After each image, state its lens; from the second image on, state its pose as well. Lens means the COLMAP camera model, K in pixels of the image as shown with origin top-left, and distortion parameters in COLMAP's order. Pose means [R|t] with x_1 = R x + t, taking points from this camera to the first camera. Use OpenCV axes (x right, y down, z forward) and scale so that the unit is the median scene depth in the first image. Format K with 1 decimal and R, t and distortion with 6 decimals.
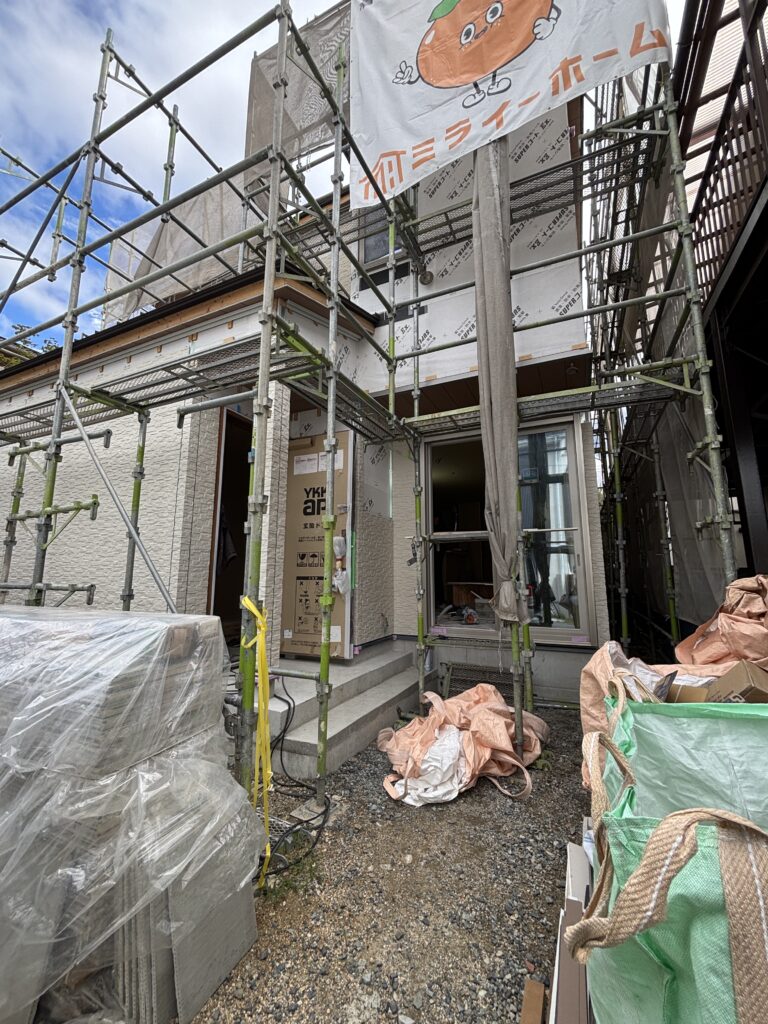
lens RADIAL K [[413.7, 0, 384.0], [0, 413.7, 509.3], [0, 0, 1]] dist [-0.000904, -0.000169]
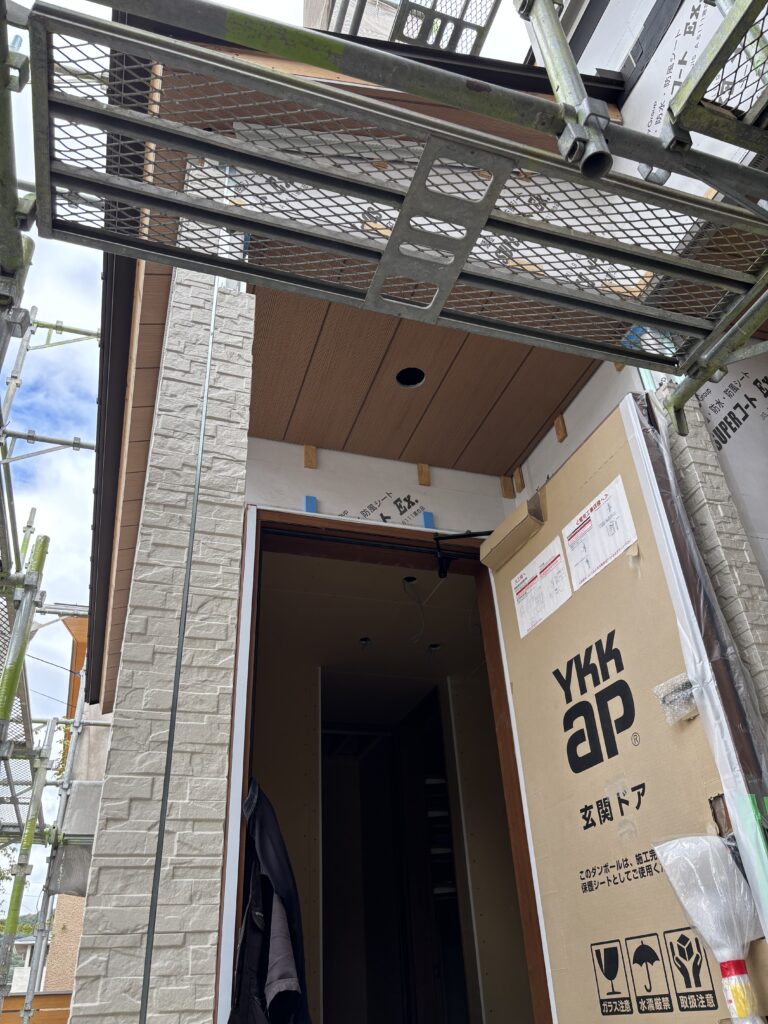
lens RADIAL K [[772.8, 0, 382.9], [0, 772.8, 511.0], [0, 0, 1]] dist [0.004453, 0.001050]
pose [[0.684359, -0.432101, -0.587317, 0.073042], [0.167340, 0.877064, -0.450284, 0.067167], [0.709683, 0.209874, 0.672534, 0.570926]]
